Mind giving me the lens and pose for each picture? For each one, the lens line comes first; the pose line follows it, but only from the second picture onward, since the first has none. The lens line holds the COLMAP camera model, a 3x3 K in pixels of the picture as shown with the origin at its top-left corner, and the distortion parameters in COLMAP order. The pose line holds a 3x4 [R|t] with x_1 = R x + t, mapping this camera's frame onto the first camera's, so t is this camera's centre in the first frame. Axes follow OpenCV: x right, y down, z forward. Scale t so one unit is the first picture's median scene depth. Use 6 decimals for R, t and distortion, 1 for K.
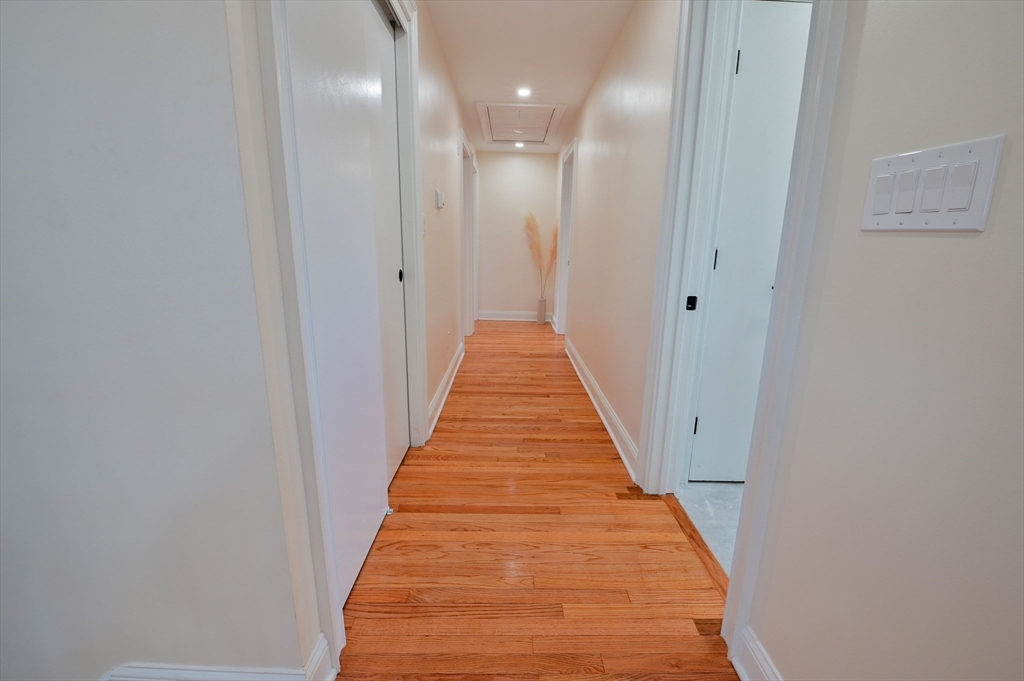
lens RADIAL K [[440.2, 0, 512.7], [0, 440.2, 339.8], [0, 0, 1]] dist [-0.010518, -0.004429]
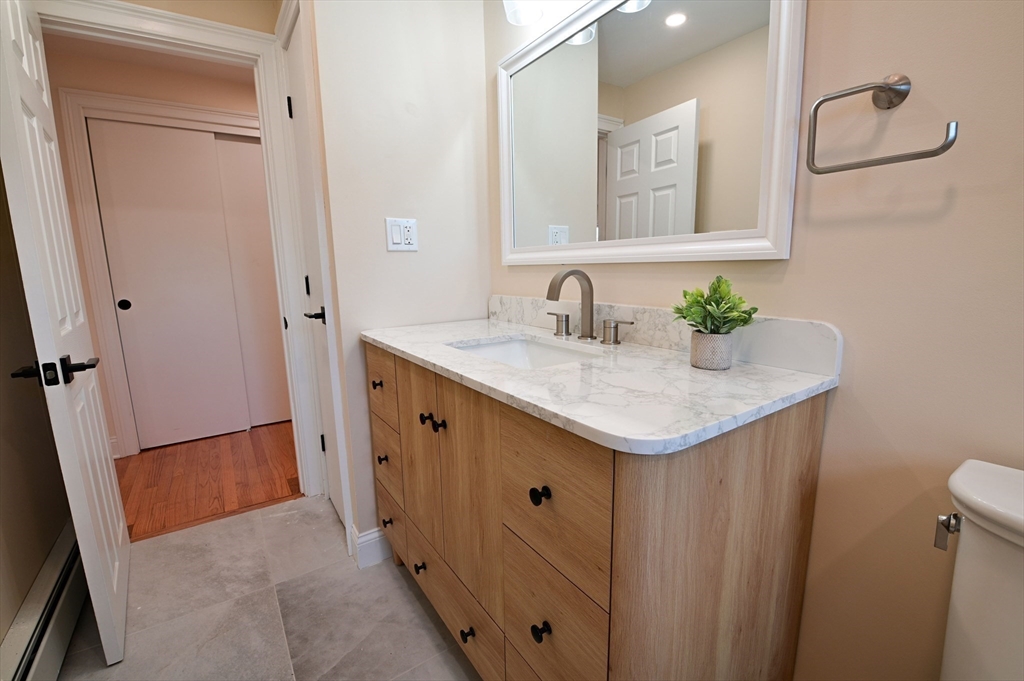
lens RADIAL K [[440.2, 0, 510.5], [0, 440.2, 342.8], [0, 0, 1]] dist [-0.010518, -0.004429]
pose [[0.554989, 0.108739, -0.824720, 1.747257], [-0.162389, 0.986508, 0.020793, -0.146528], [0.815854, 0.122385, 0.565159, 0.891059]]
